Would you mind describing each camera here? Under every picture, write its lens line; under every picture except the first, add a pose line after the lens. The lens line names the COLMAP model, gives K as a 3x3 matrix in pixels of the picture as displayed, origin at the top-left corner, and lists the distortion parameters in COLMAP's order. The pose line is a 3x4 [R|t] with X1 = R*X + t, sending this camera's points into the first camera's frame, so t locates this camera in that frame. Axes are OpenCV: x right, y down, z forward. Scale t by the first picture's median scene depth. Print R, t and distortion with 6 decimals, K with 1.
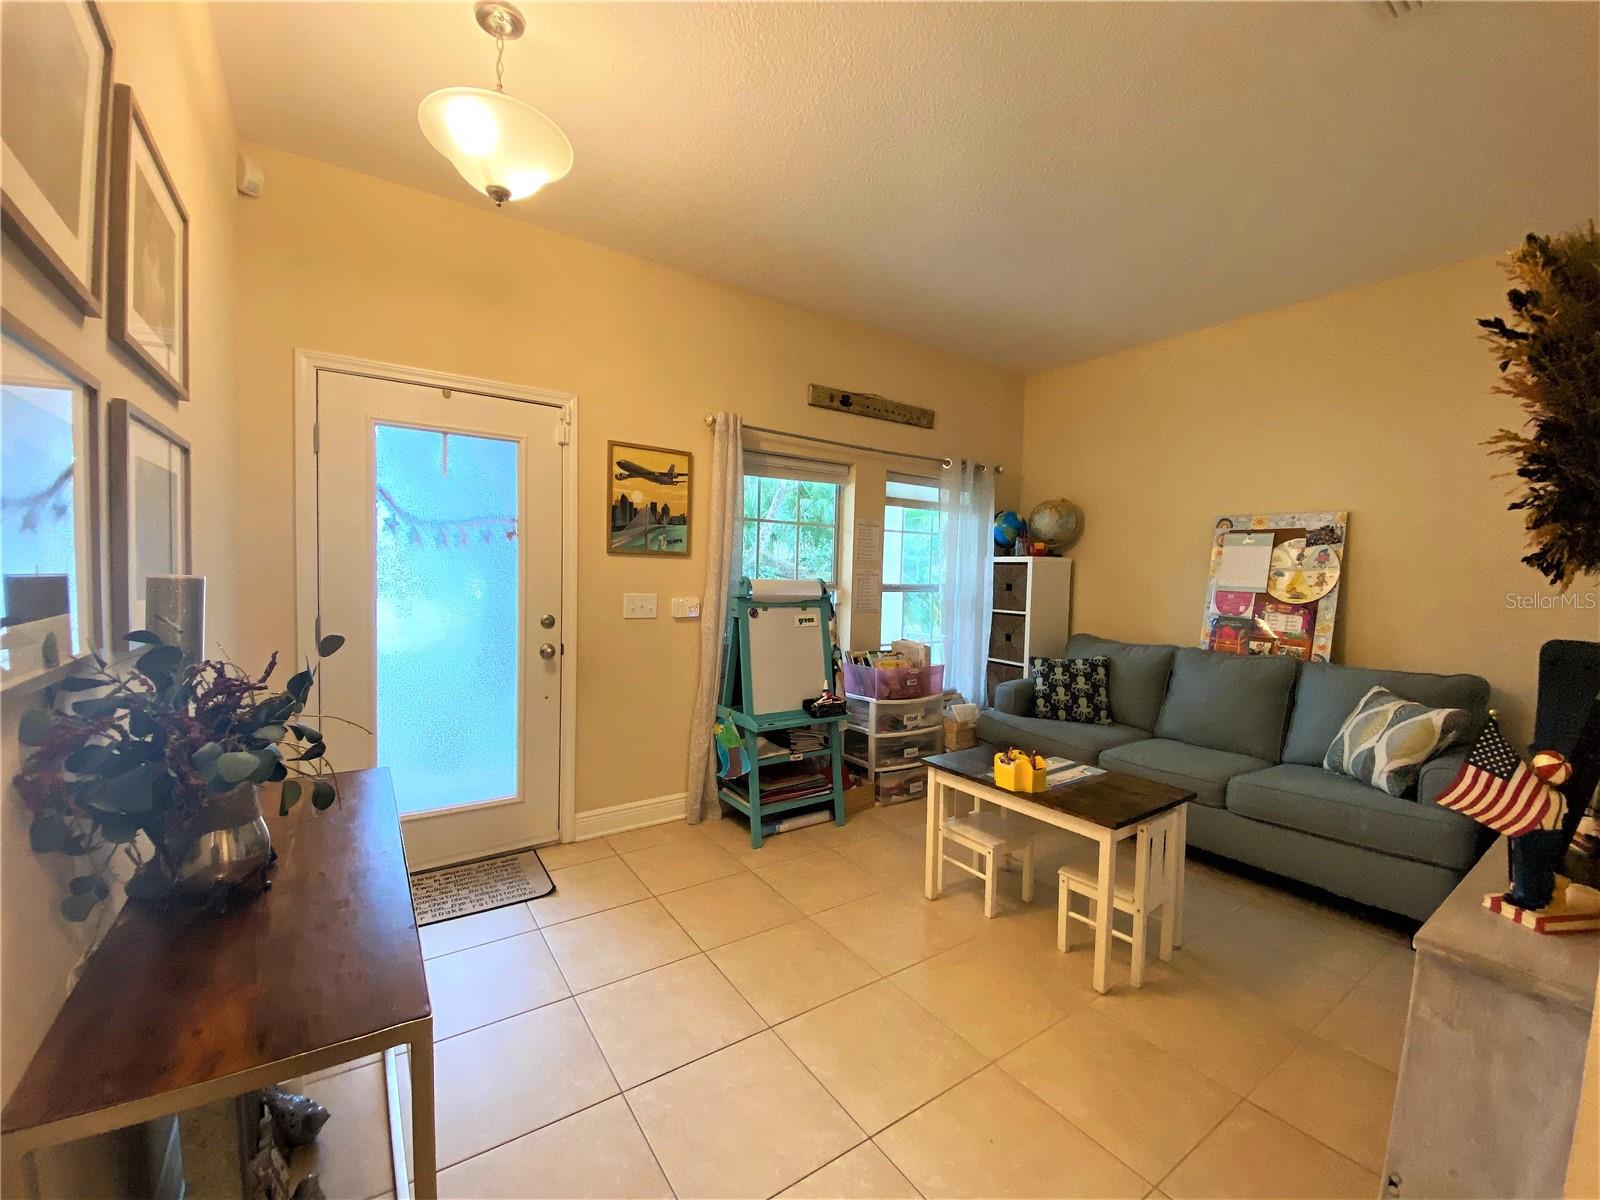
lens RADIAL K [[648.8, 0, 795.3], [0, 648.8, 595.6], [0, 0, 1]] dist [0.011974, -0.000154]
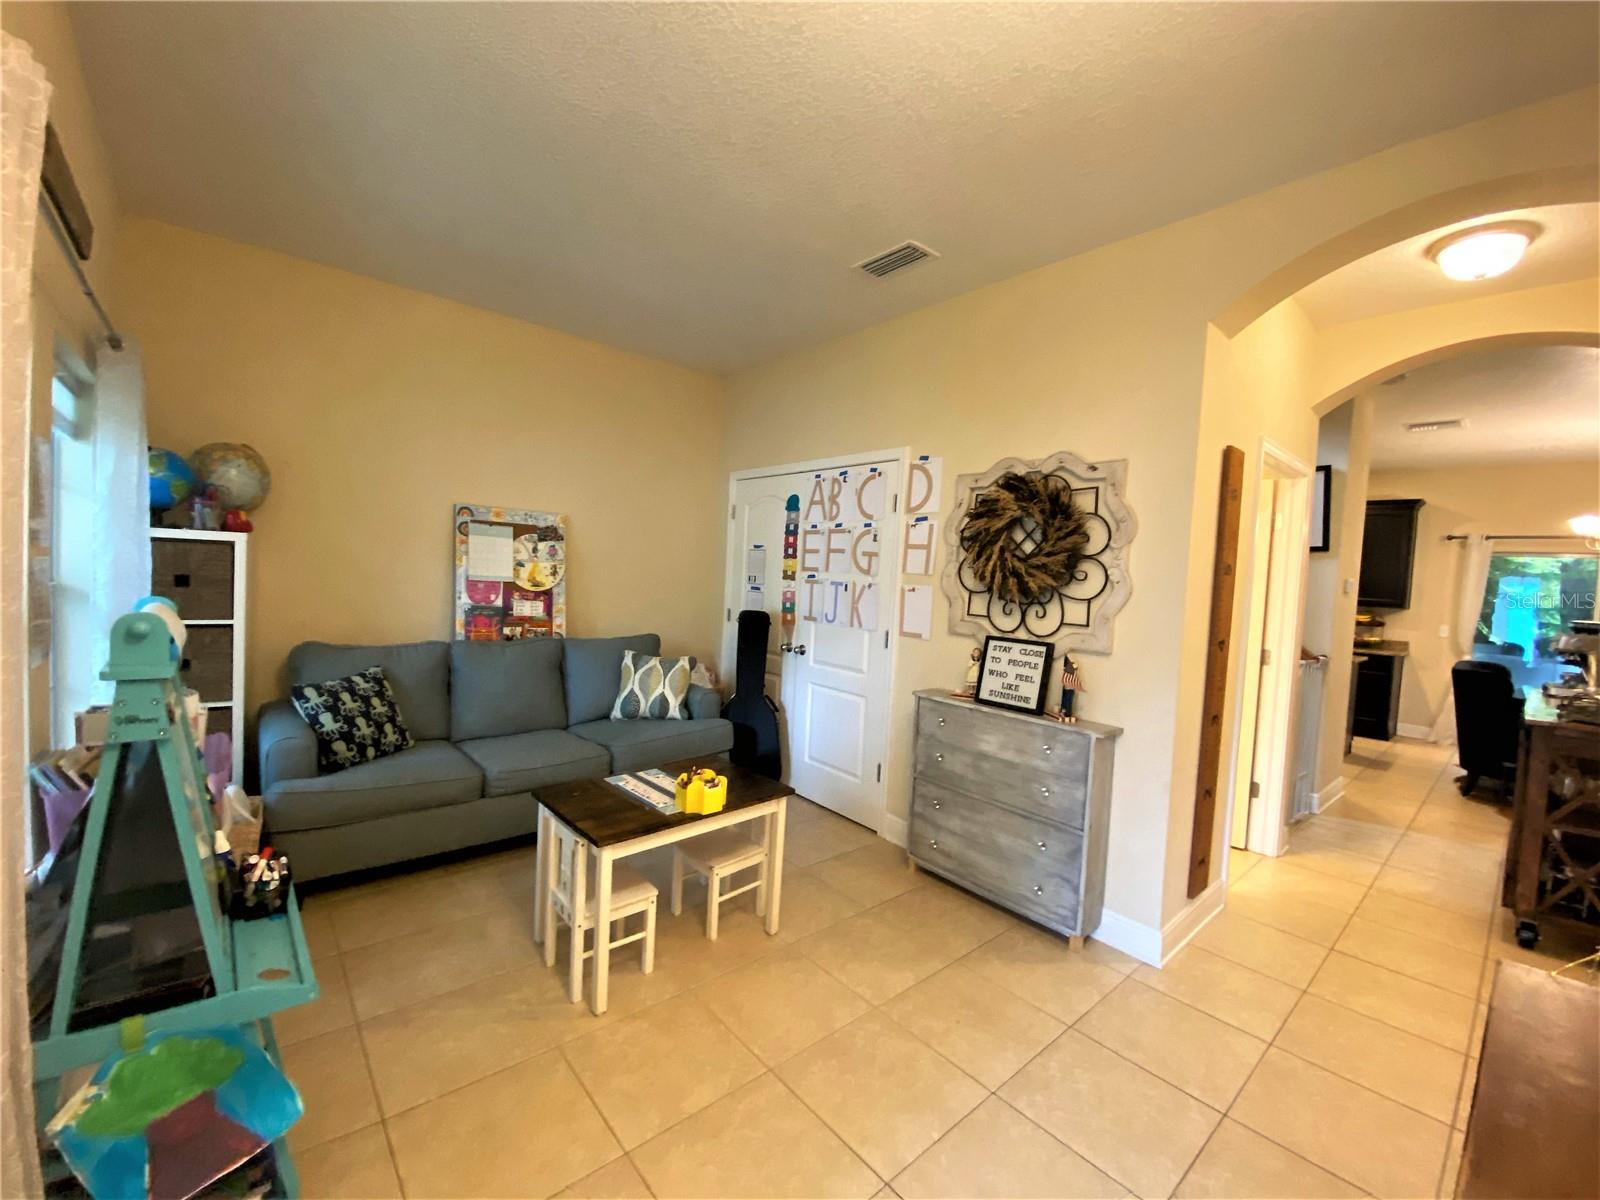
lens RADIAL K [[648.8, 0, 794.7], [0, 648.8, 601.0], [0, 0, 1]] dist [0.011974, -0.000154]
pose [[-0.117385, -0.075743, 0.990194, -0.416966], [-0.014038, 0.997114, 0.074609, -0.060542], [-0.992987, -0.005142, -0.118109, 0.663999]]
